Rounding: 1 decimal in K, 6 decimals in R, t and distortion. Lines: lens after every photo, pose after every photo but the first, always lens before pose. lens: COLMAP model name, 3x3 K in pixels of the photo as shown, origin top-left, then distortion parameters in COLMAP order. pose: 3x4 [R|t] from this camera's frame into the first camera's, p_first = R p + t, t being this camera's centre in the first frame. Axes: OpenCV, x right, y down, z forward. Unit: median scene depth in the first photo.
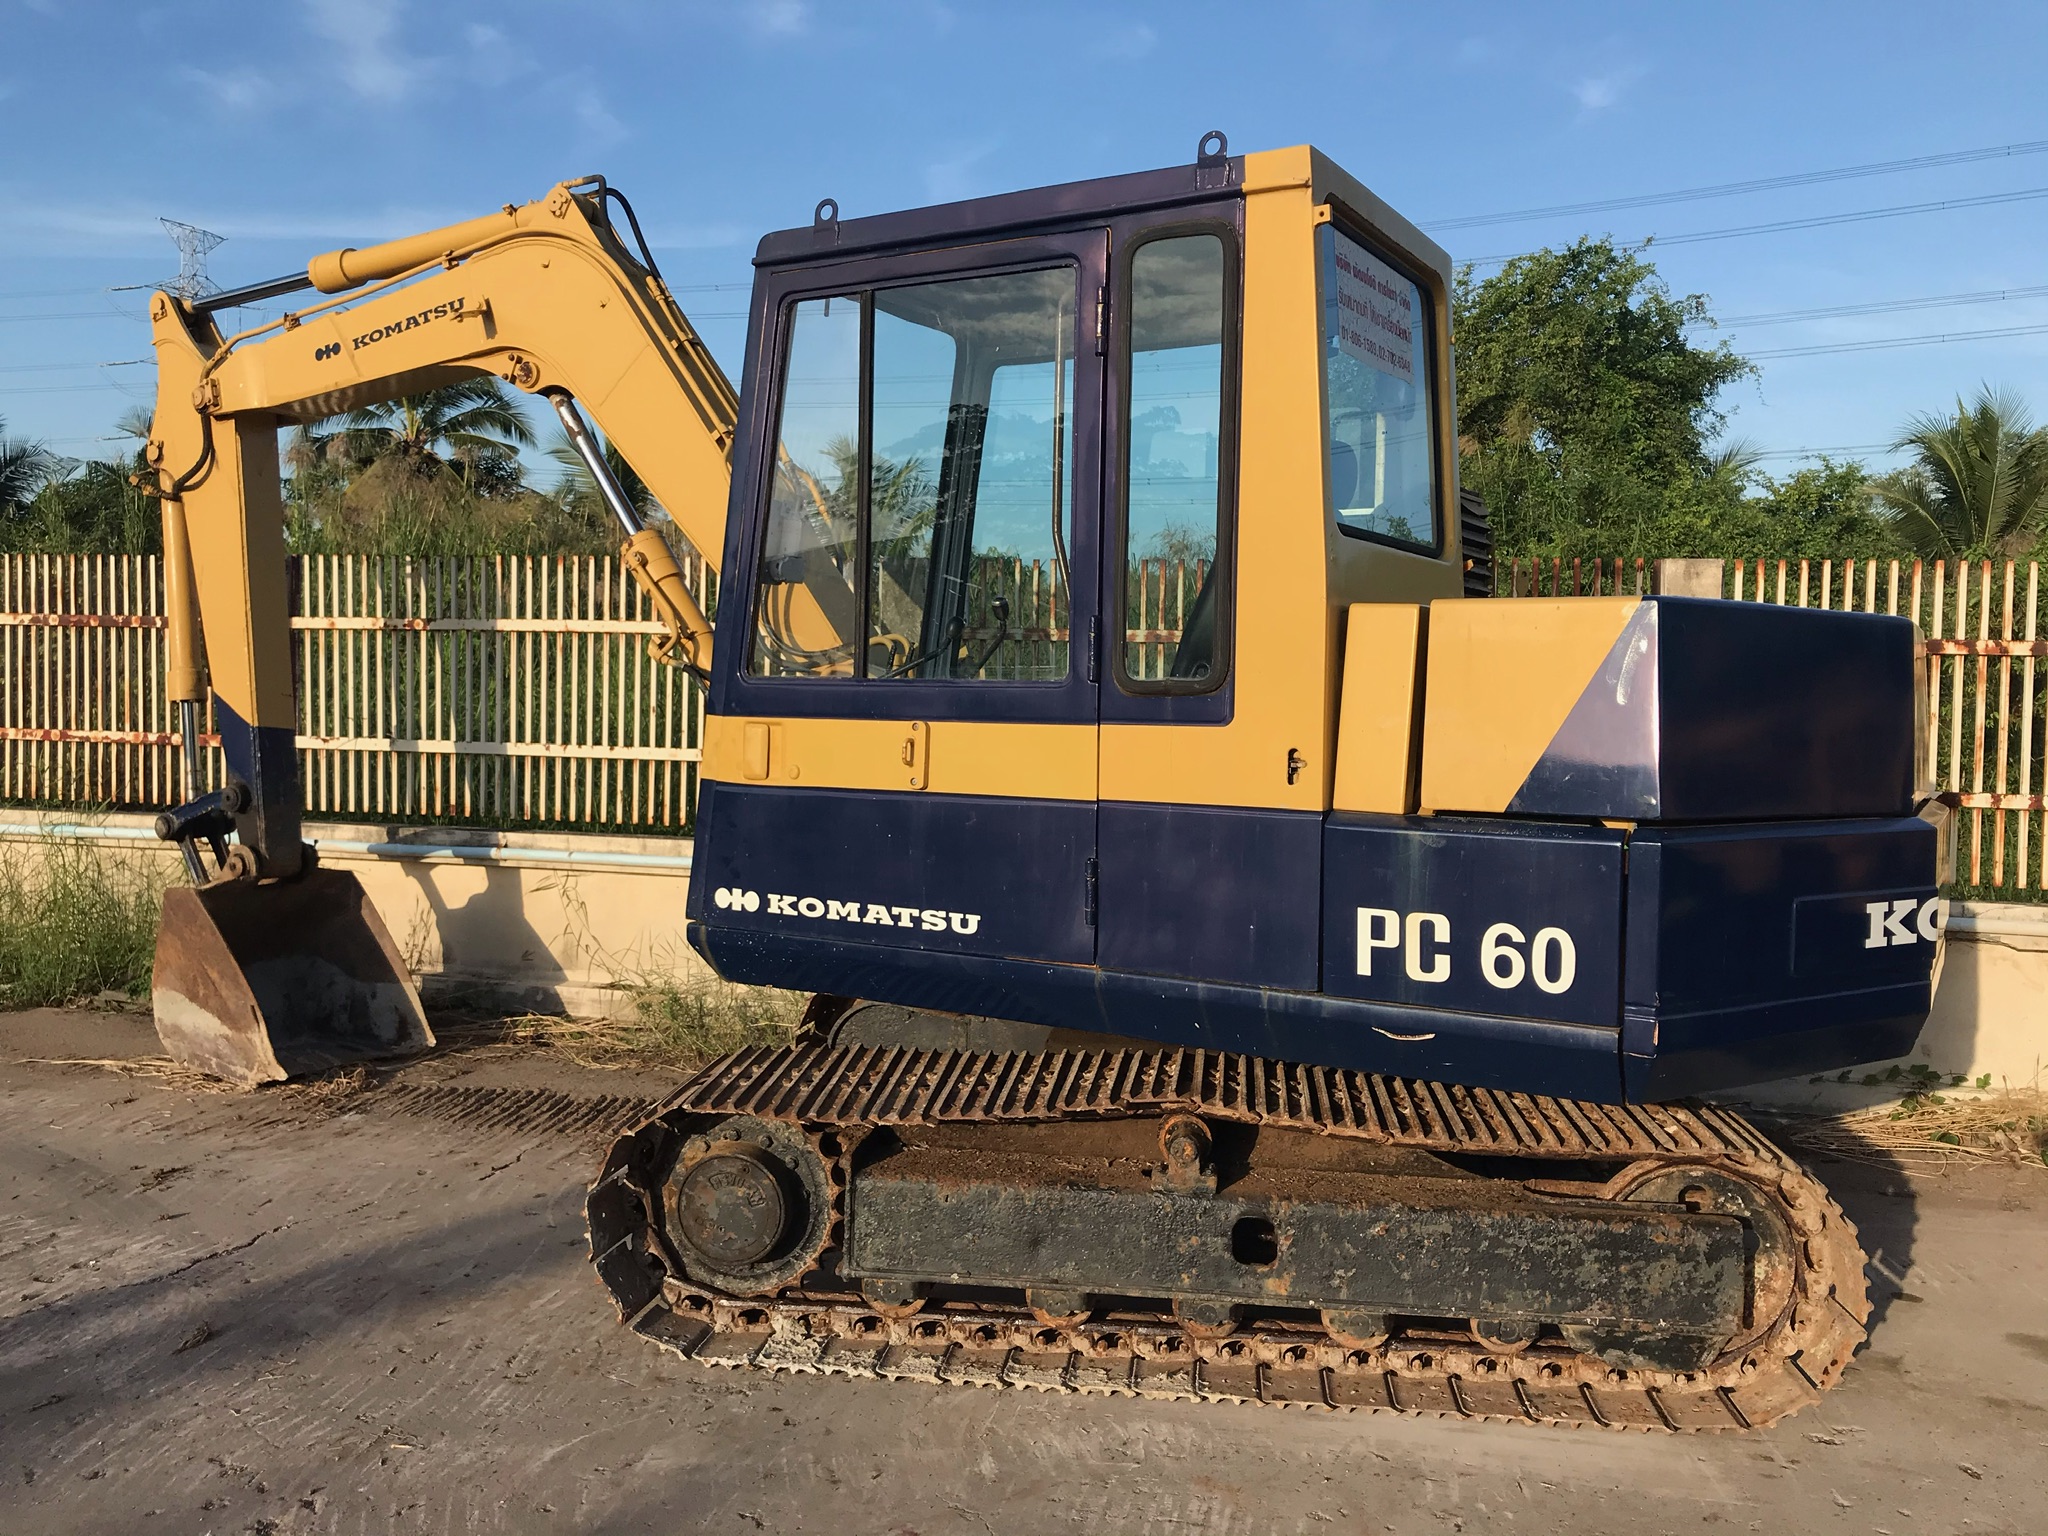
lens RADIAL K [[1679.2, 0, 1024.0], [0, 1679.2, 768.0], [0, 0, 1]] dist [0.043554, -0.157387]
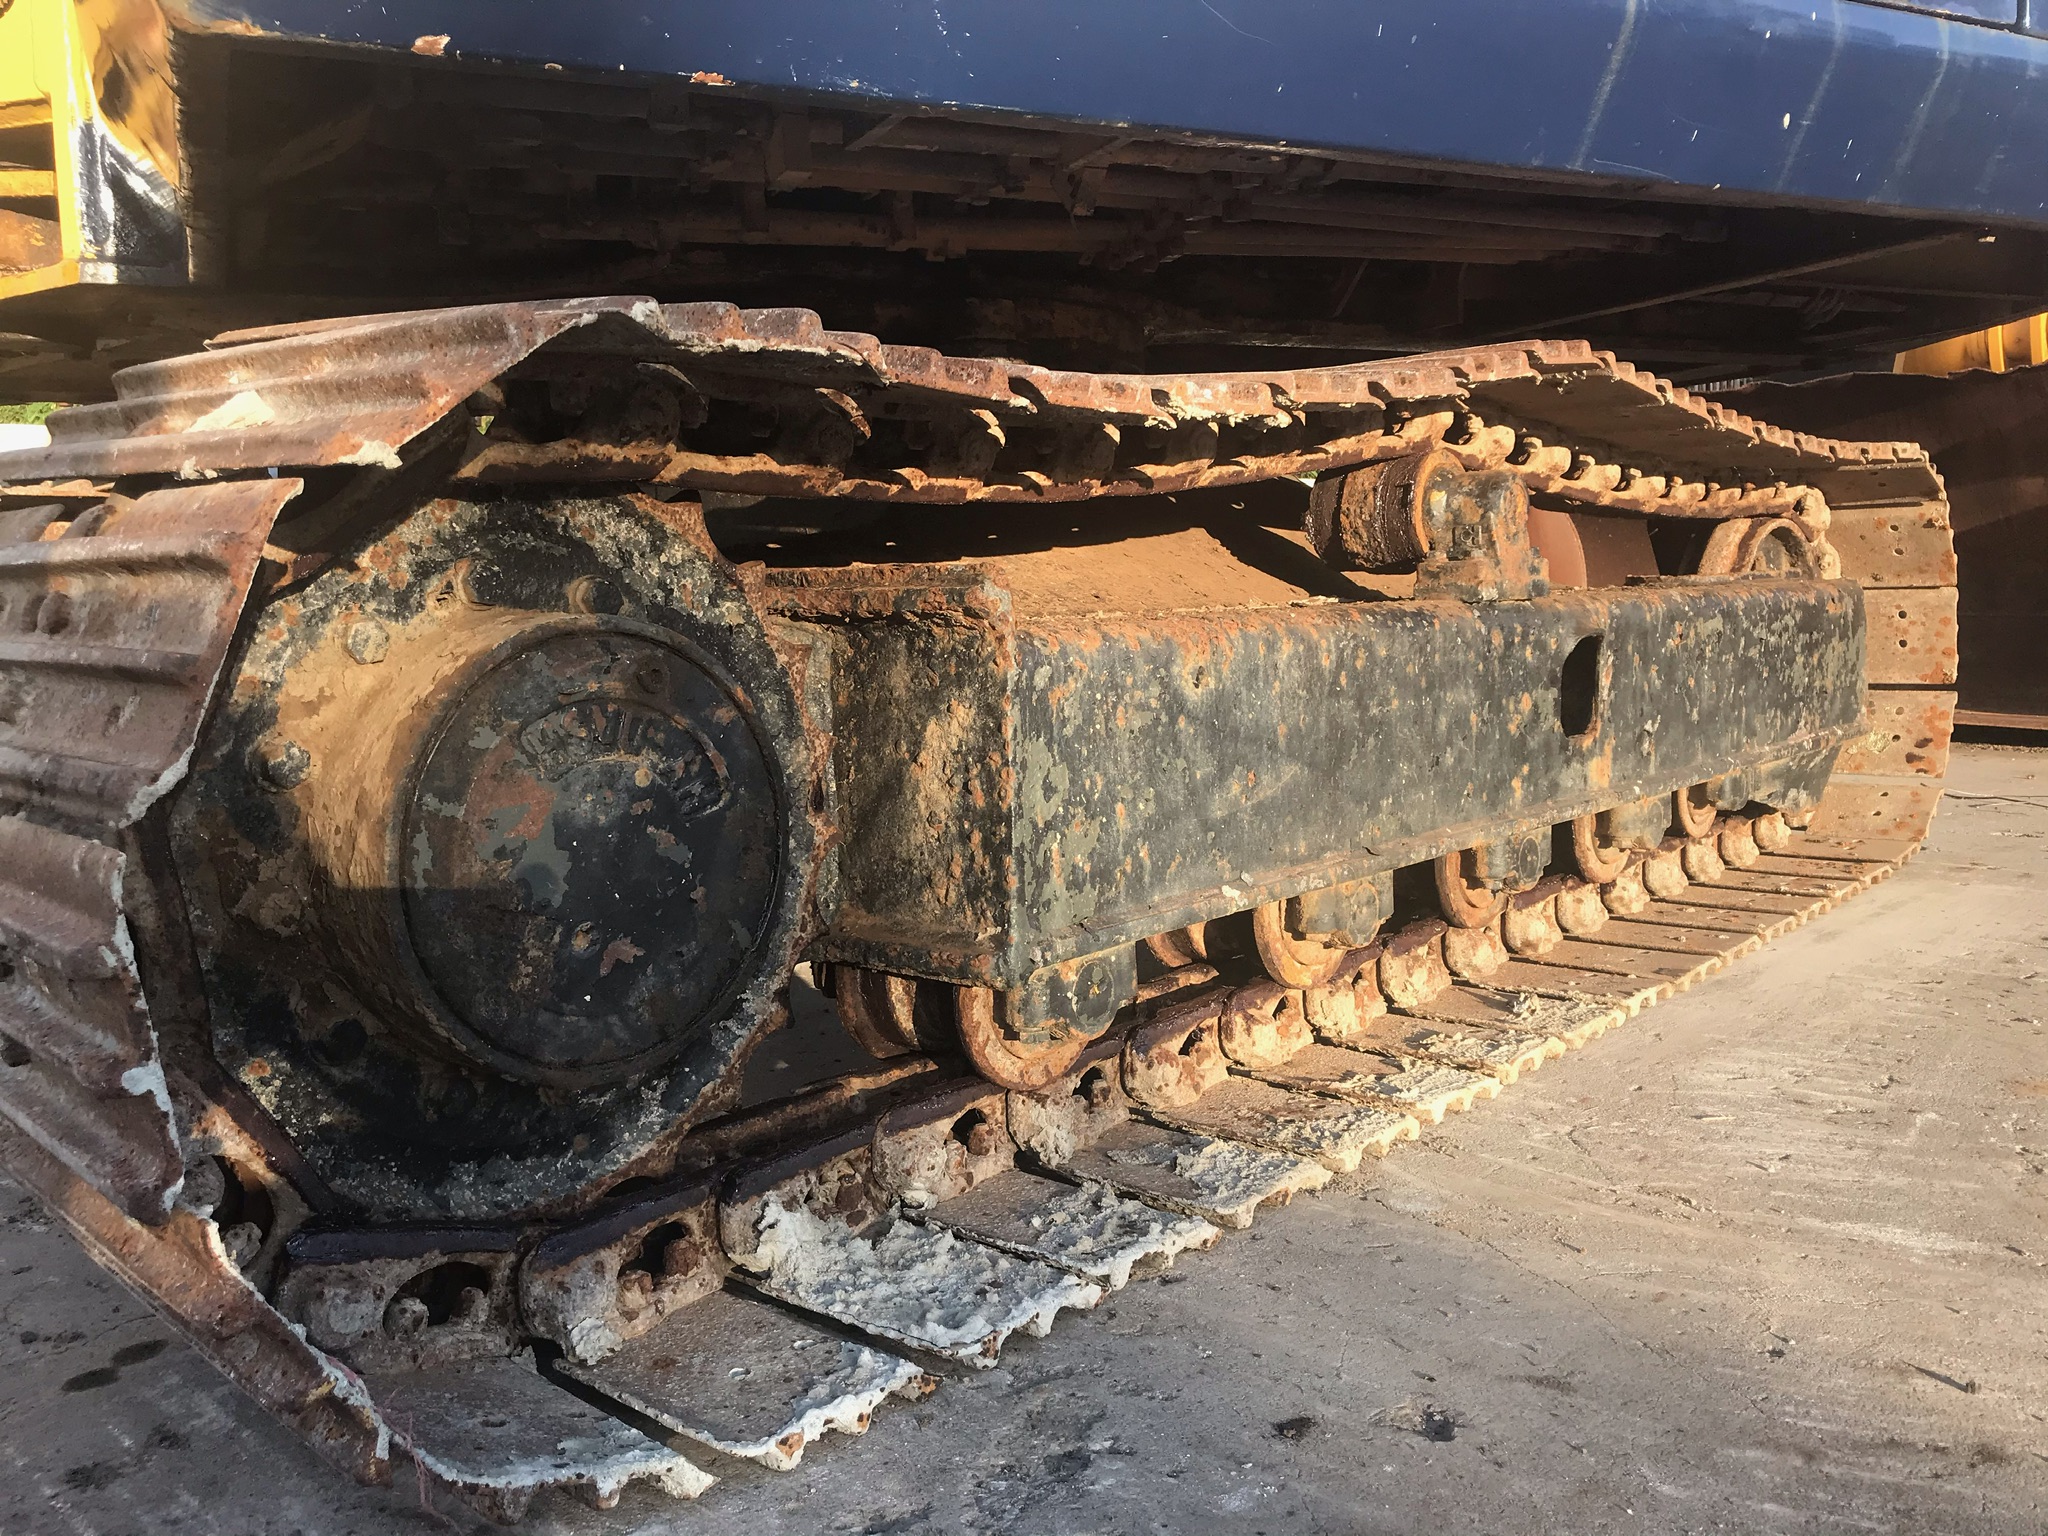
lens RADIAL K [[1682.9, 0, 1024.0], [0, 1682.9, 768.0], [0, 0, 1]] dist [-0.009440, 0.009810]
pose [[0.550898, -0.121913, 0.825620, -0.358394], [0.071530, 0.992530, 0.098831, 0.244145], [-0.831502, 0.004611, 0.555503, 0.862344]]
